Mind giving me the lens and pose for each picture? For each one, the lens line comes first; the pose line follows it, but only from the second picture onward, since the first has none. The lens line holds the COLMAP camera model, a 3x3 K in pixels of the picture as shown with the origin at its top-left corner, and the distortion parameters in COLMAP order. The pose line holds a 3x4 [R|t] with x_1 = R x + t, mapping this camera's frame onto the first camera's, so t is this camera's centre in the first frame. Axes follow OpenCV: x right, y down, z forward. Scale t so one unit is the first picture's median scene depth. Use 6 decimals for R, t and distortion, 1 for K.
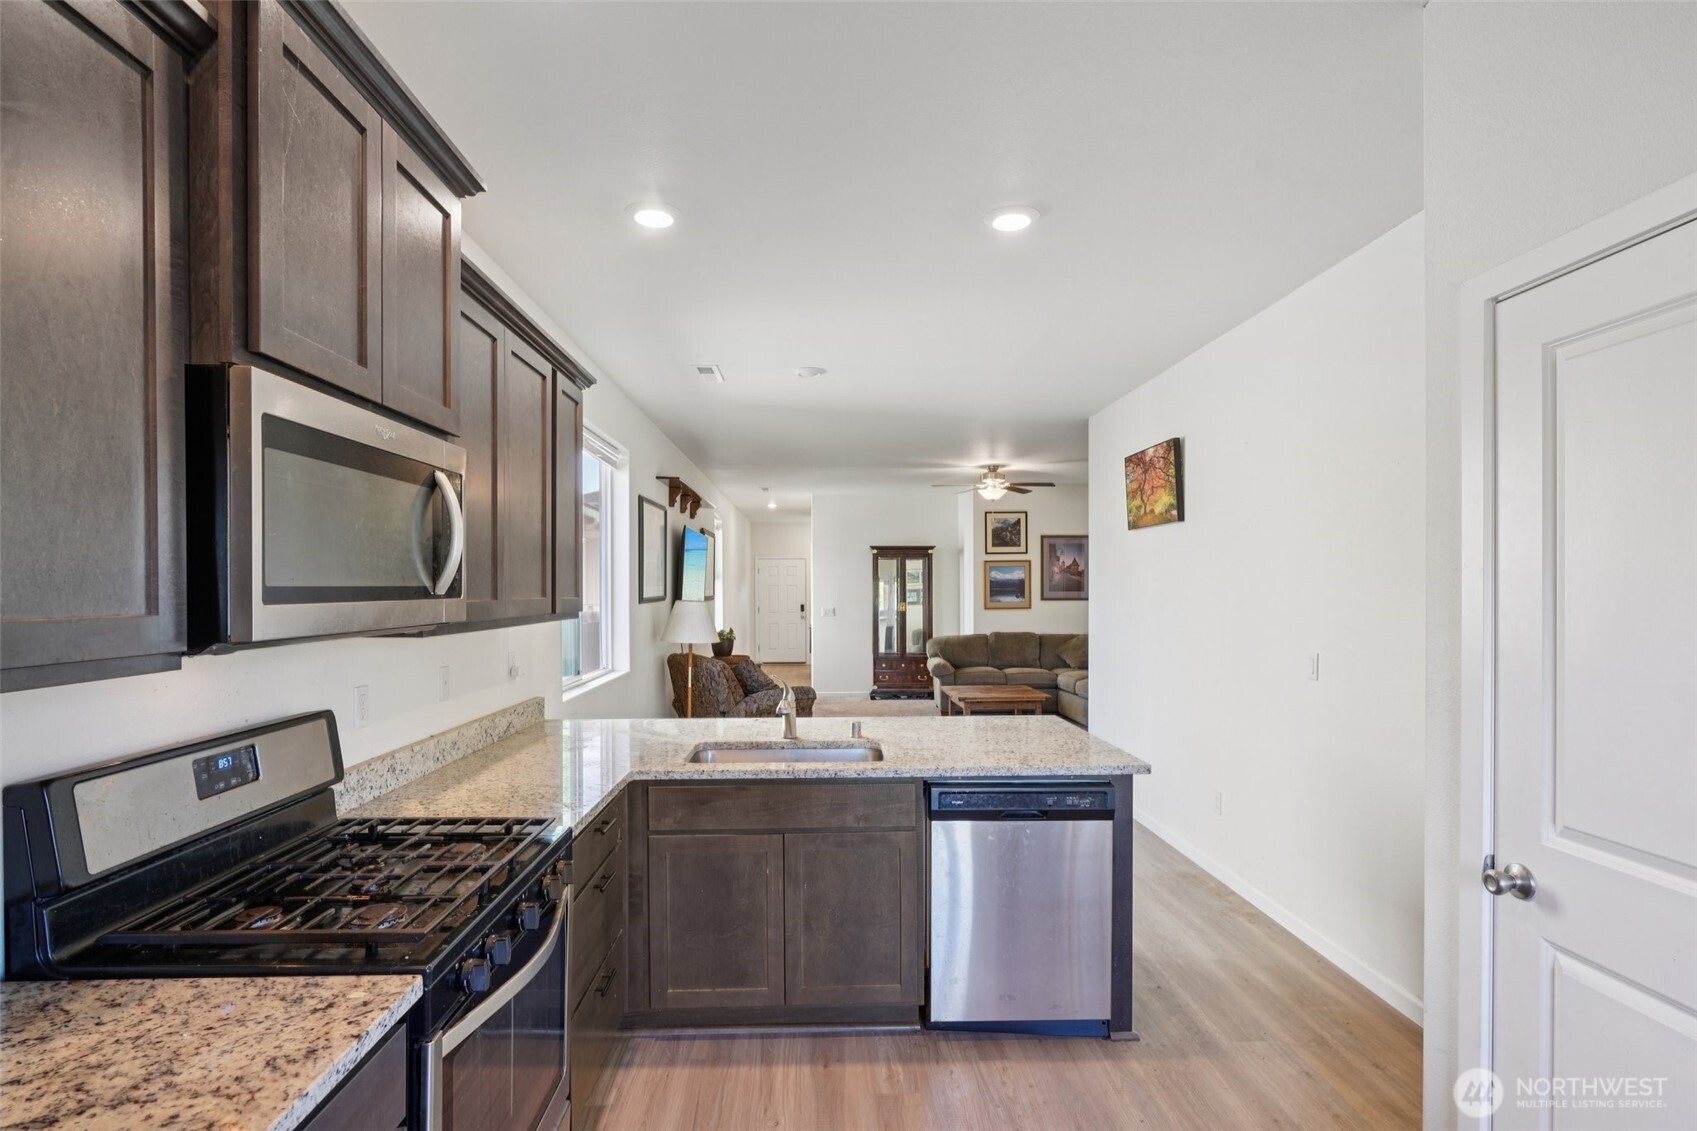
lens RADIAL K [[821.6, 0, 844.8], [0, 821.6, 585.6], [0, 0, 1]] dist [-0.025109, 0.007206]
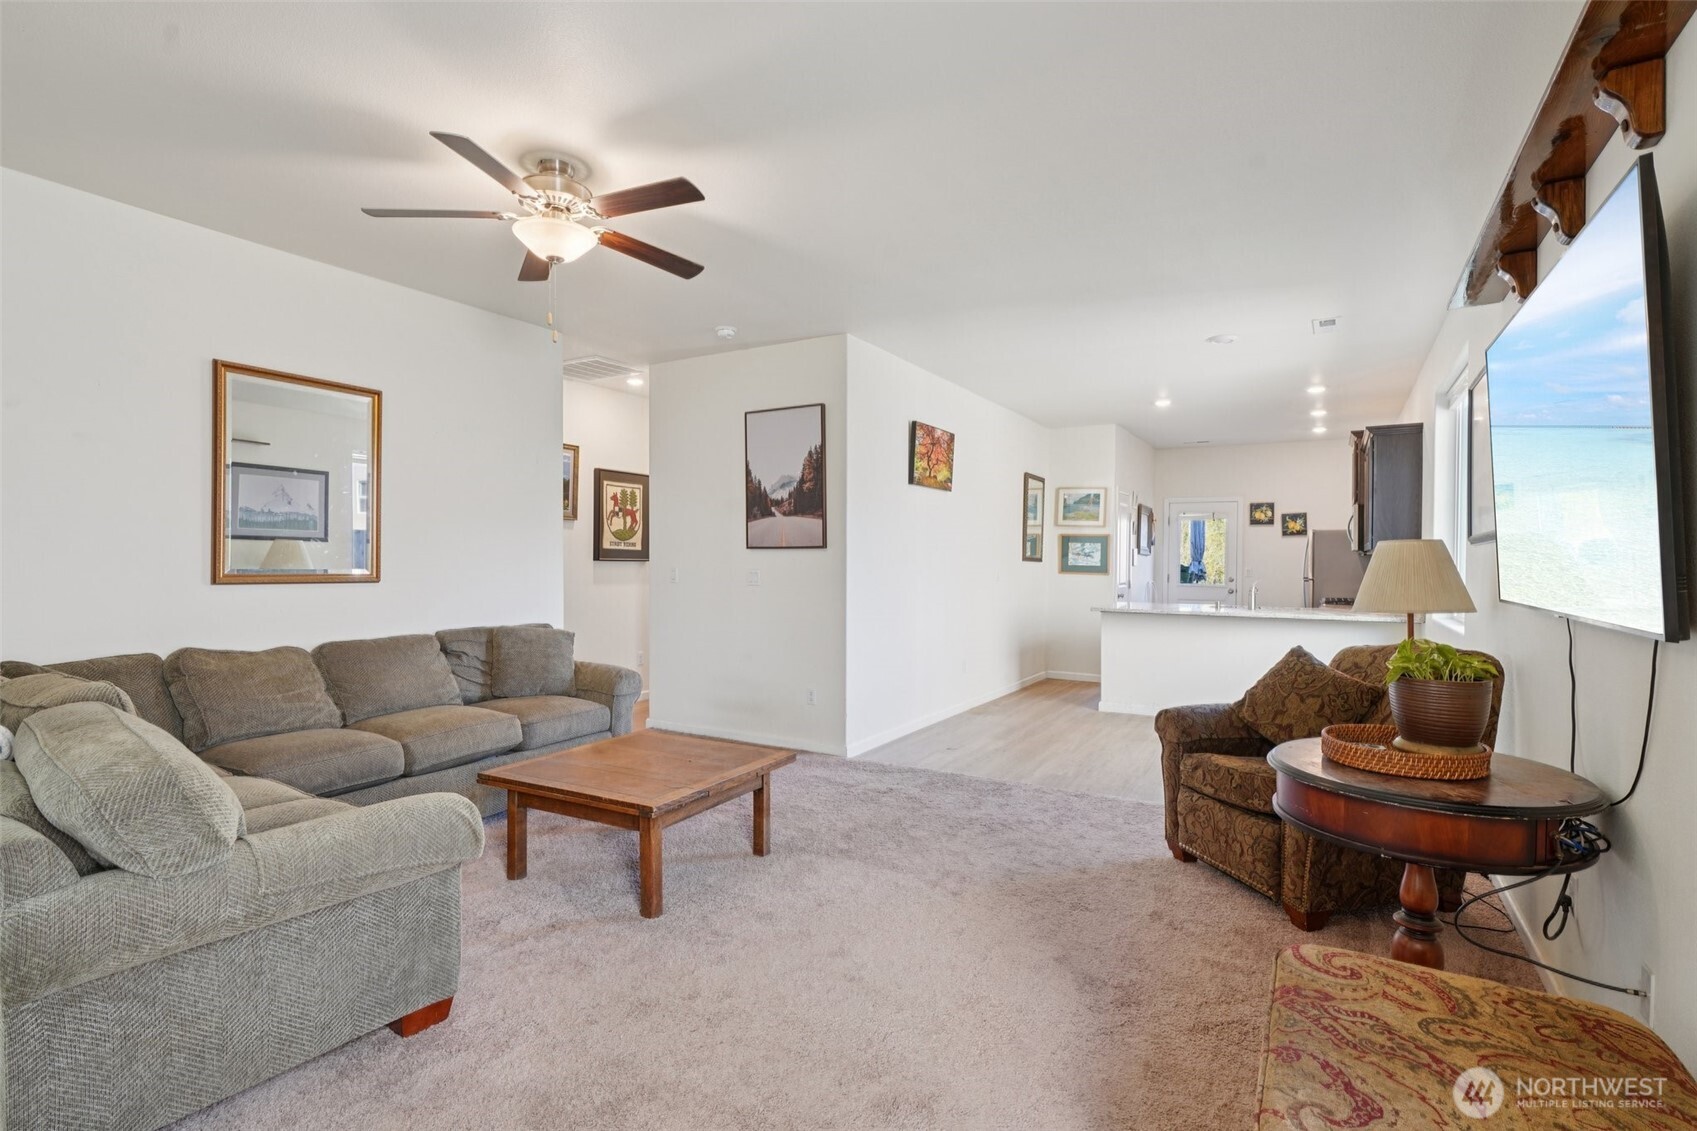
lens RADIAL K [[821.6, 0, 850.8], [0, 821.6, 560.3], [0, 0, 1]] dist [-0.025109, 0.007206]
pose [[-0.843153, -0.003691, 0.537661, -0.381144], [-0.005879, 0.999980, -0.002355, 0.080900], [-0.537642, -0.005147, -0.843158, 3.891586]]
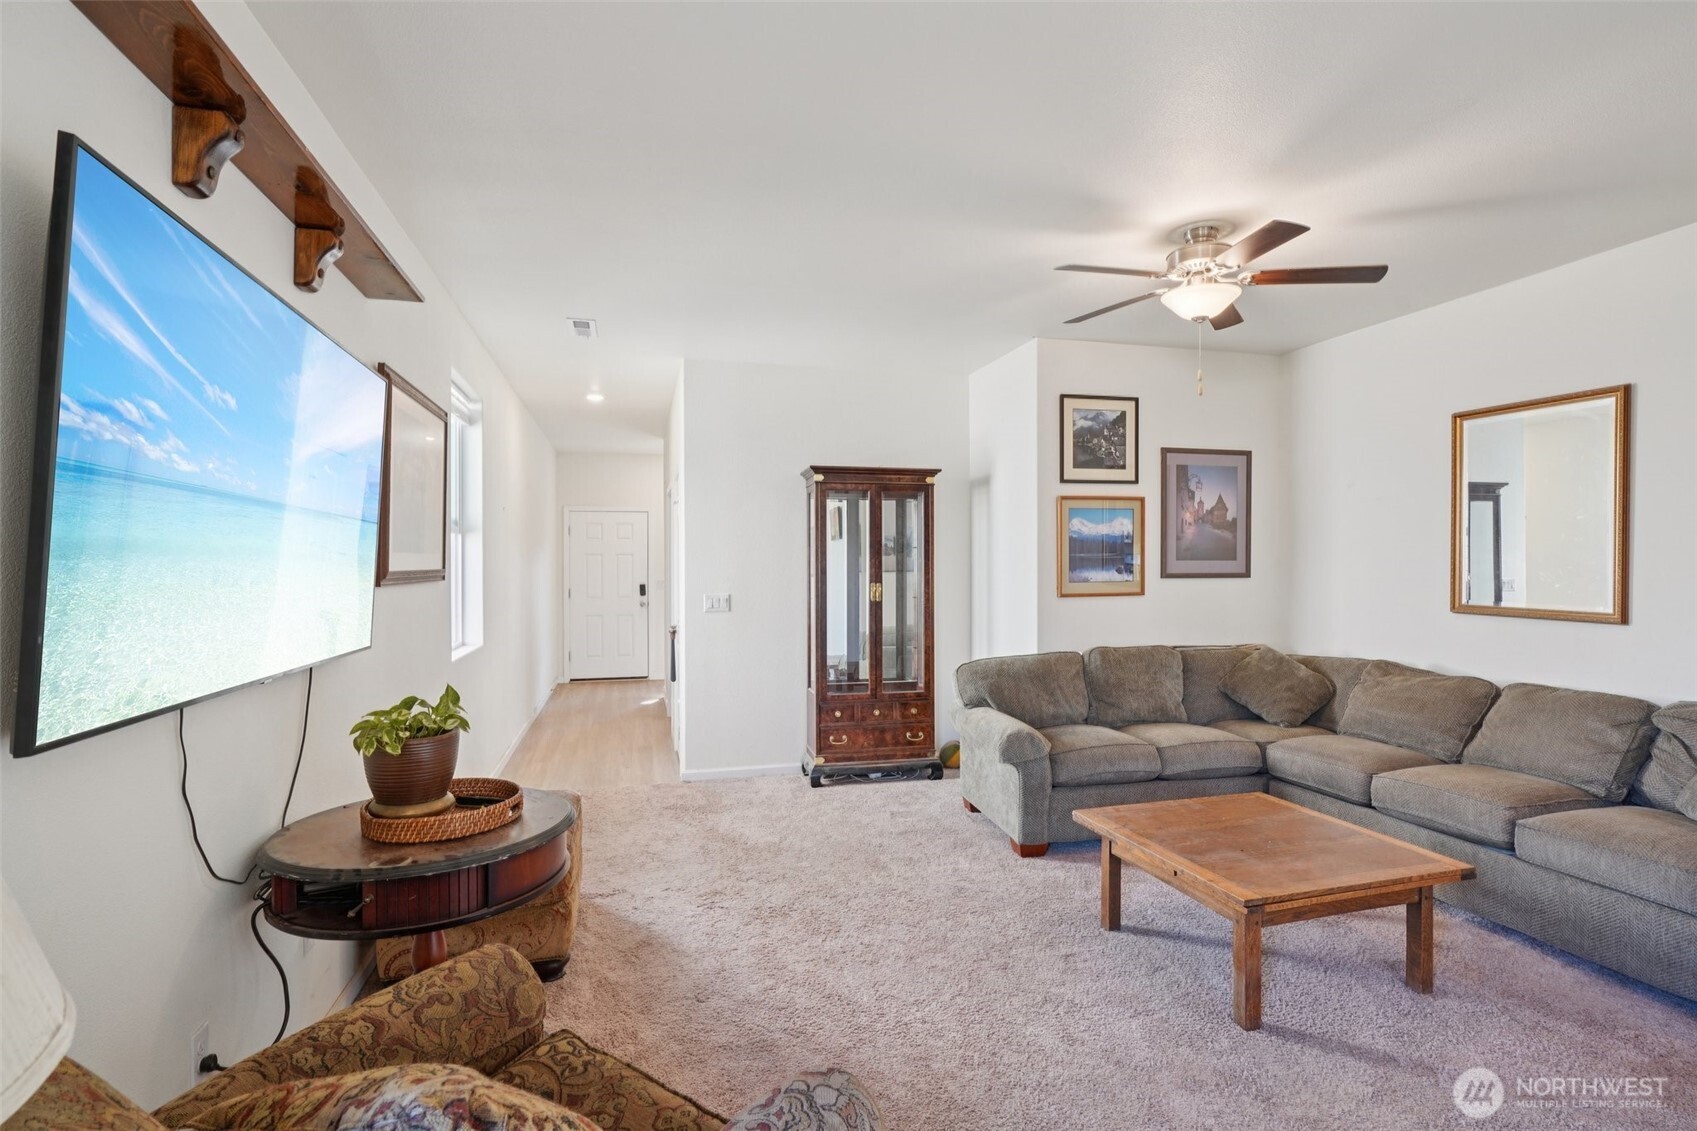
lens RADIAL K [[821.6, 0, 858.3], [0, 821.6, 559.6], [0, 0, 1]] dist [-0.025109, 0.007206]
pose [[0.973739, 0.000592, 0.227665, -0.197349], [-0.000936, 0.999999, 0.001406, 0.022592], [-0.227664, -0.001582, 0.973739, 2.097515]]
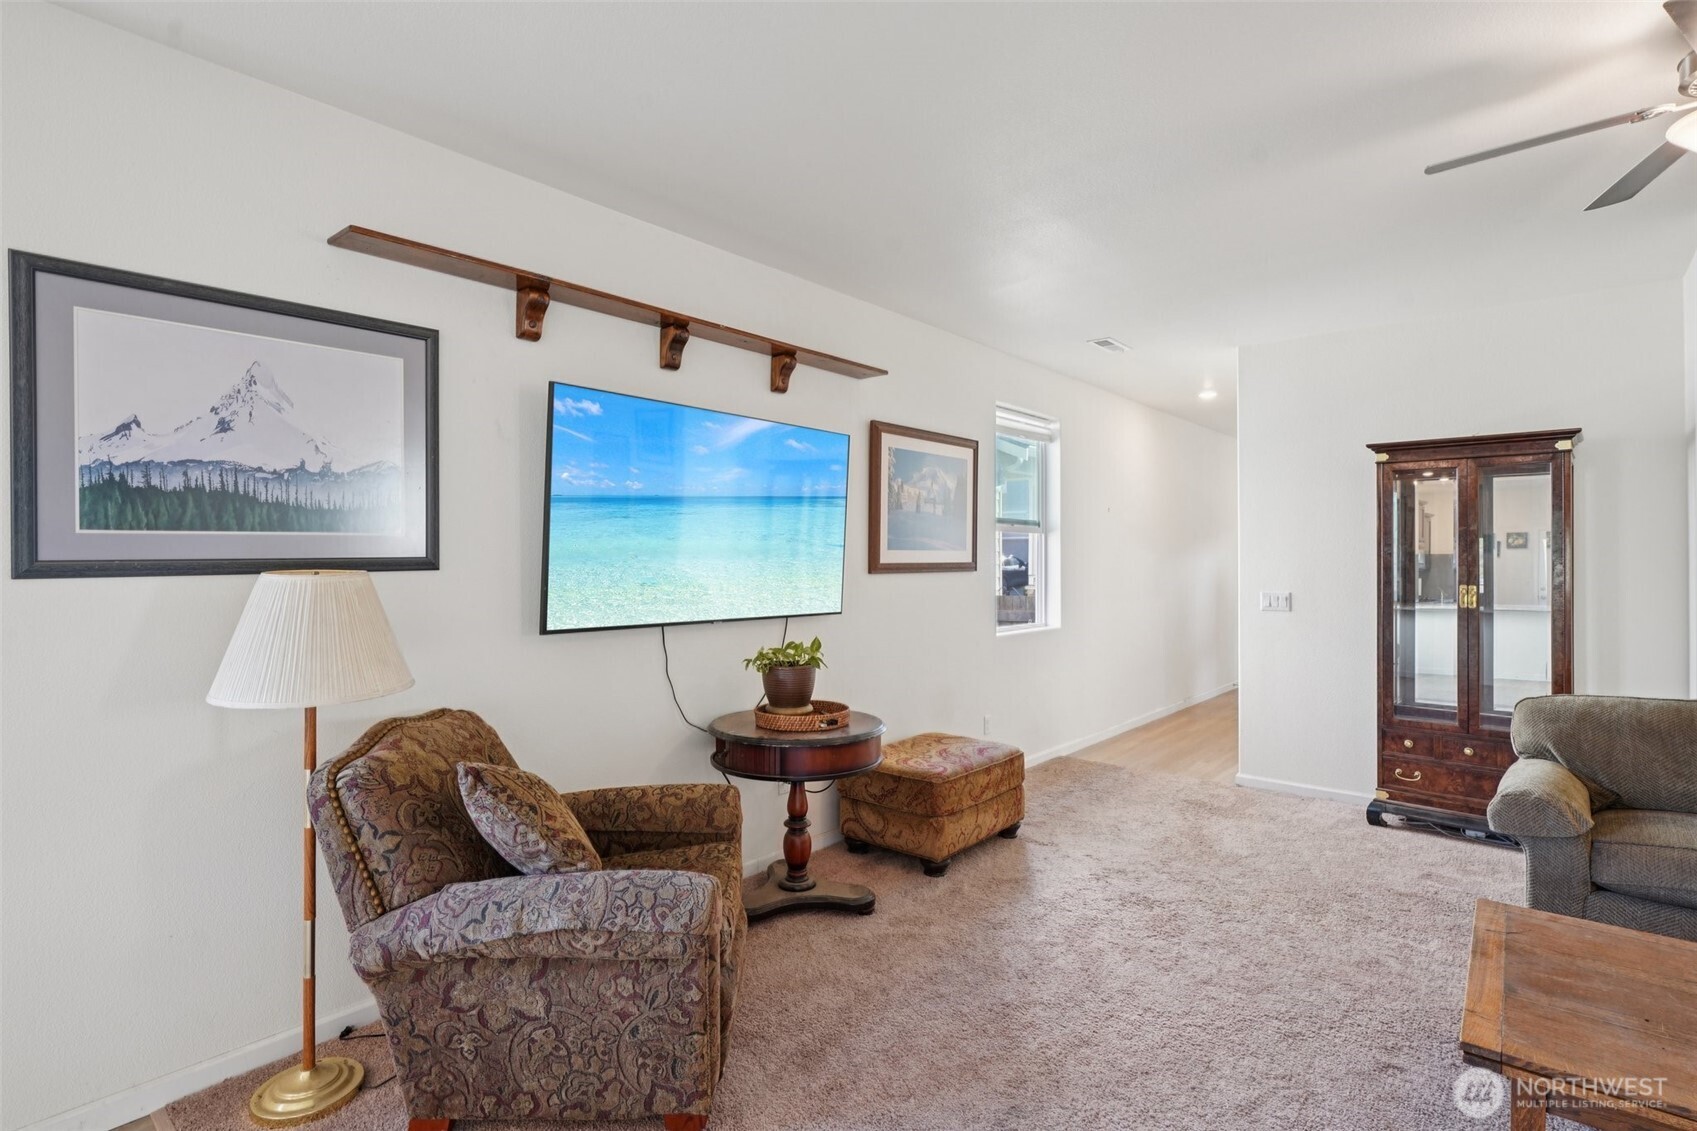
lens RADIAL K [[821.6, 0, 847.8], [0, 821.6, 555.6], [0, 0, 1]] dist [-0.025109, 0.007206]
pose [[0.732384, 0.000532, -0.680892, 0.459456], [-0.000514, 1.000000, 0.000228, 0.026500], [0.680892, 0.000183, 0.732384, 2.103783]]
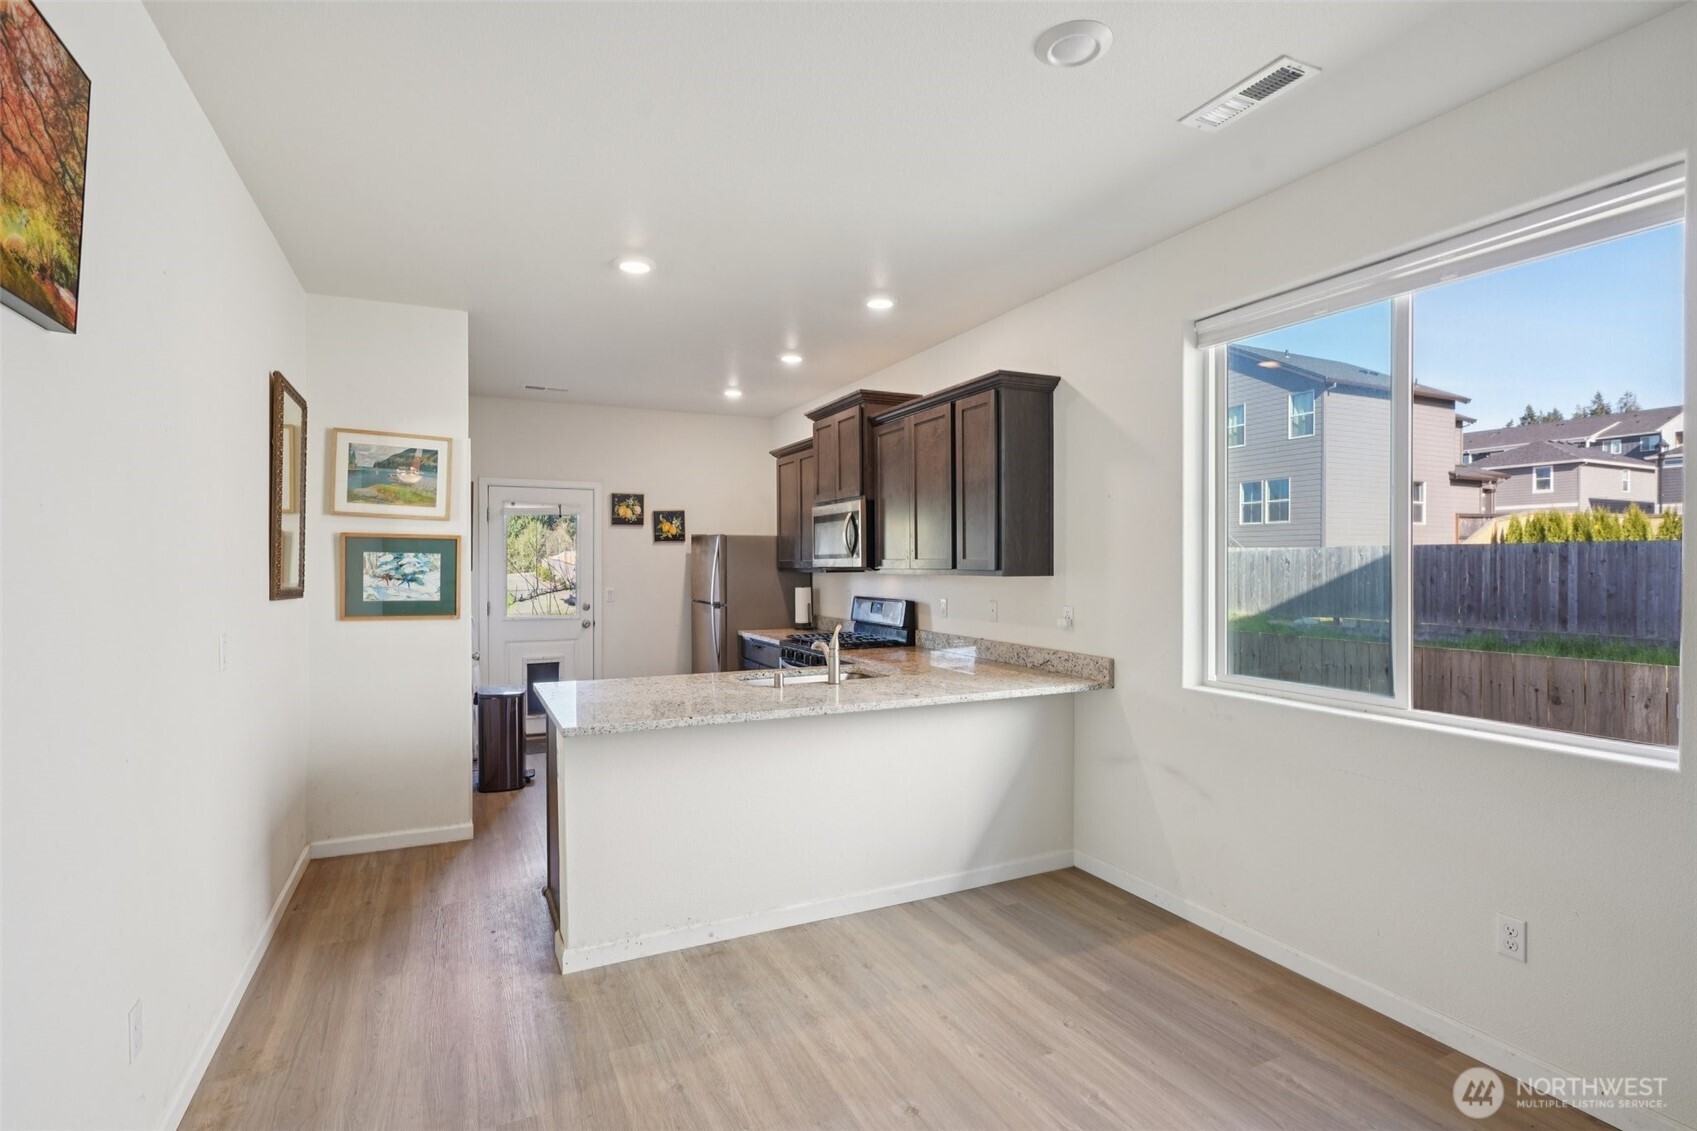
lens RADIAL K [[821.6, 0, 842.2], [0, 821.6, 567.5], [0, 0, 1]] dist [-0.025109, 0.007206]
pose [[-0.919584, 0.006016, -0.392846, 0.425430], [0.005070, 0.999981, 0.003446, 0.025642], [0.392860, 0.001177, -0.919598, 2.380151]]
